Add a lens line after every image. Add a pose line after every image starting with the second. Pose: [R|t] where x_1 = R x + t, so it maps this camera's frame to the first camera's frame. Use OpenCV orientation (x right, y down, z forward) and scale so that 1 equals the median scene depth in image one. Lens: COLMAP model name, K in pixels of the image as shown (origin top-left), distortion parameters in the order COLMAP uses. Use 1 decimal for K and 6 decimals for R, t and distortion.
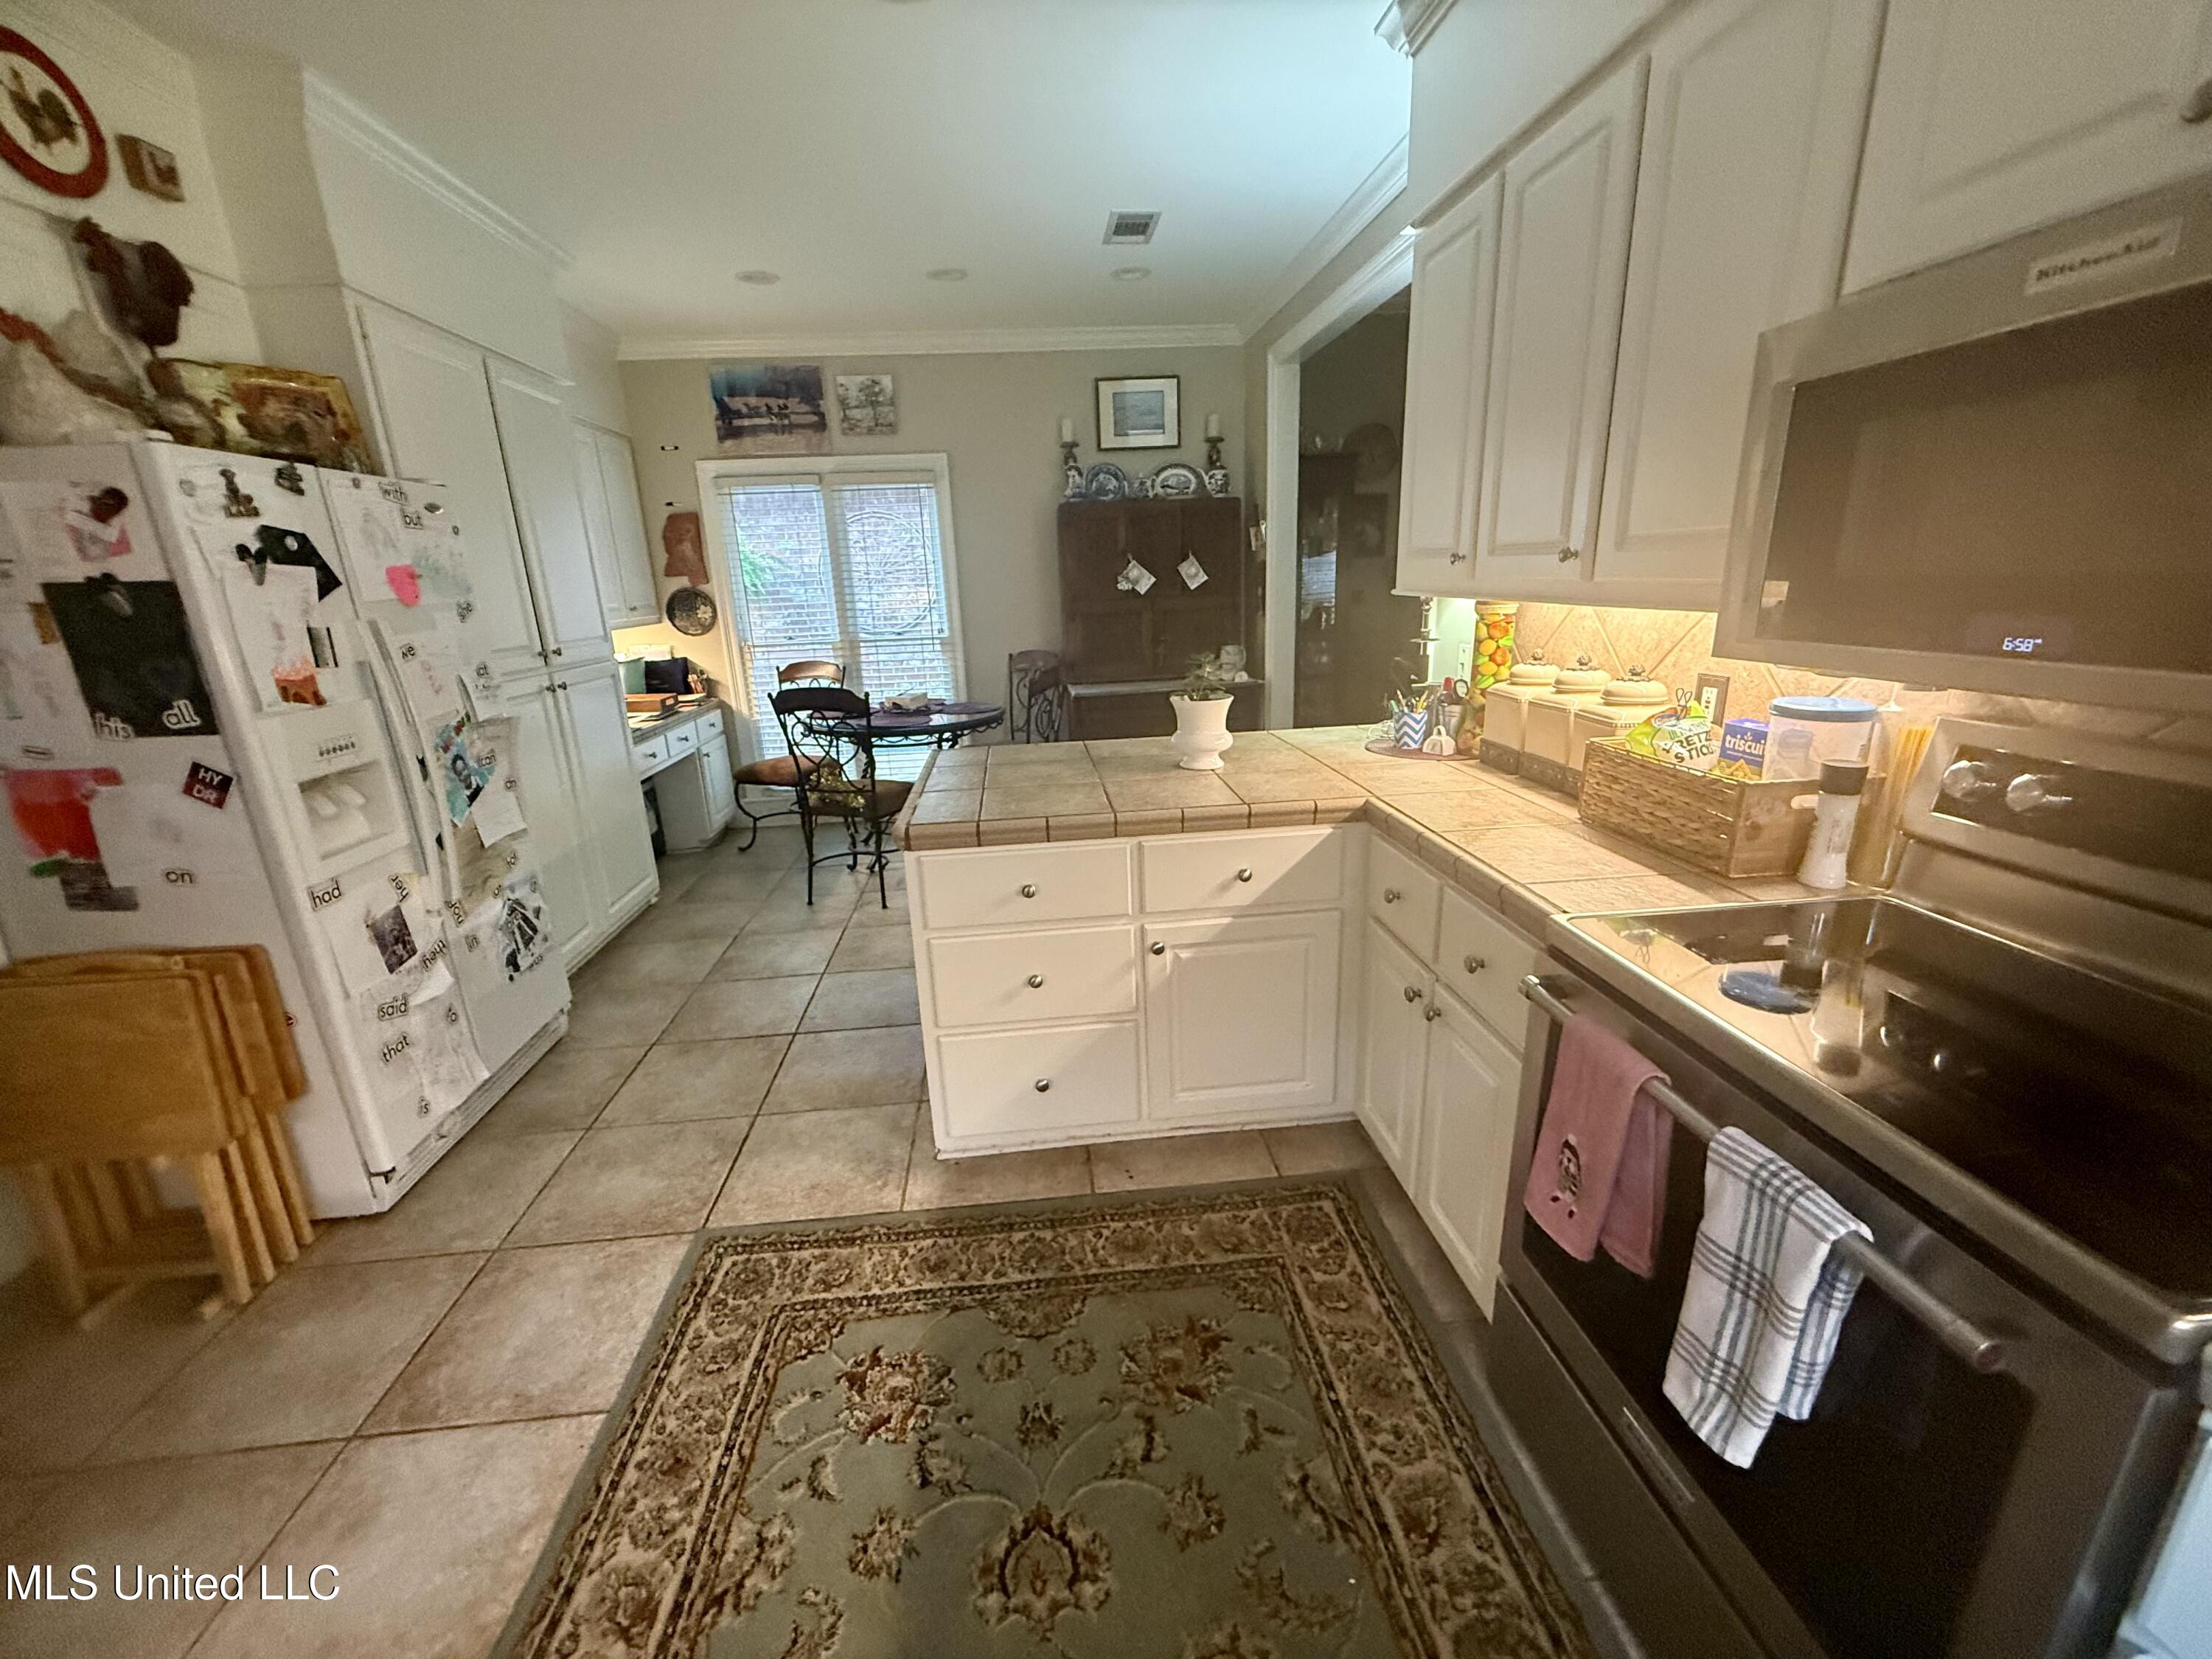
lens RADIAL K [[880.3, 0, 1107.2], [0, 880.3, 831.9], [0, 0, 1]] dist [-0.000151, 0.000098]
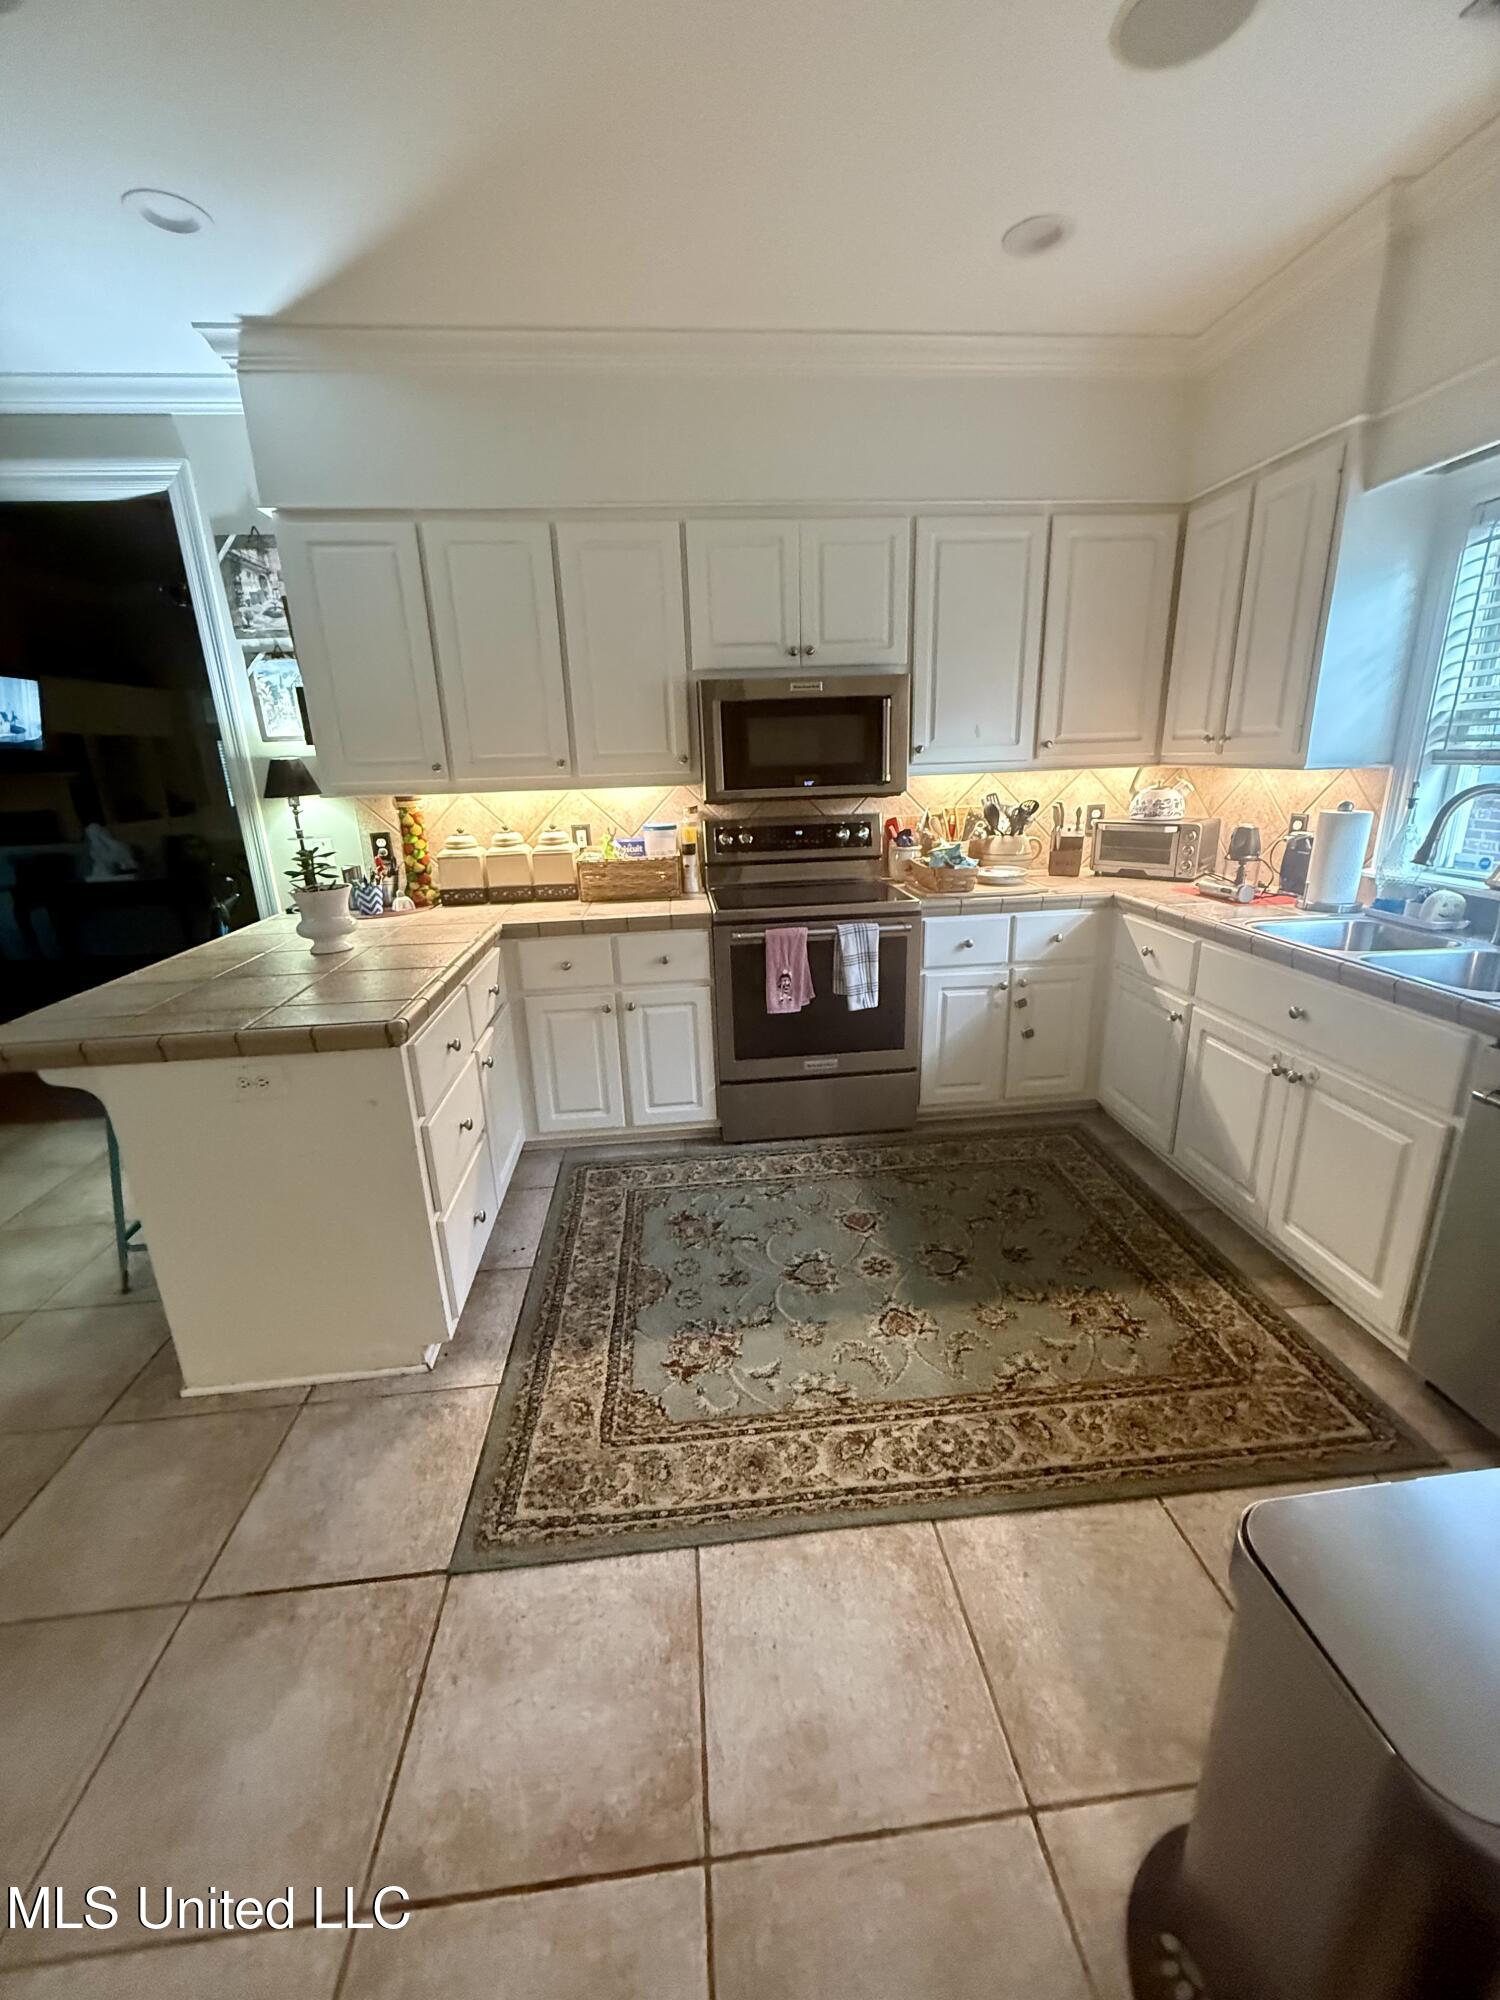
lens RADIAL K [[795.9, 0, 753.8], [0, 795.9, 991.1], [0, 0, 1]] dist [-0.000151, 0.000098]
pose [[-0.016784, -0.242337, 0.970047, -1.318521], [0.309440, 0.921293, 0.235511, -0.145278], [-0.950771, 0.304124, 0.059526, 0.683700]]
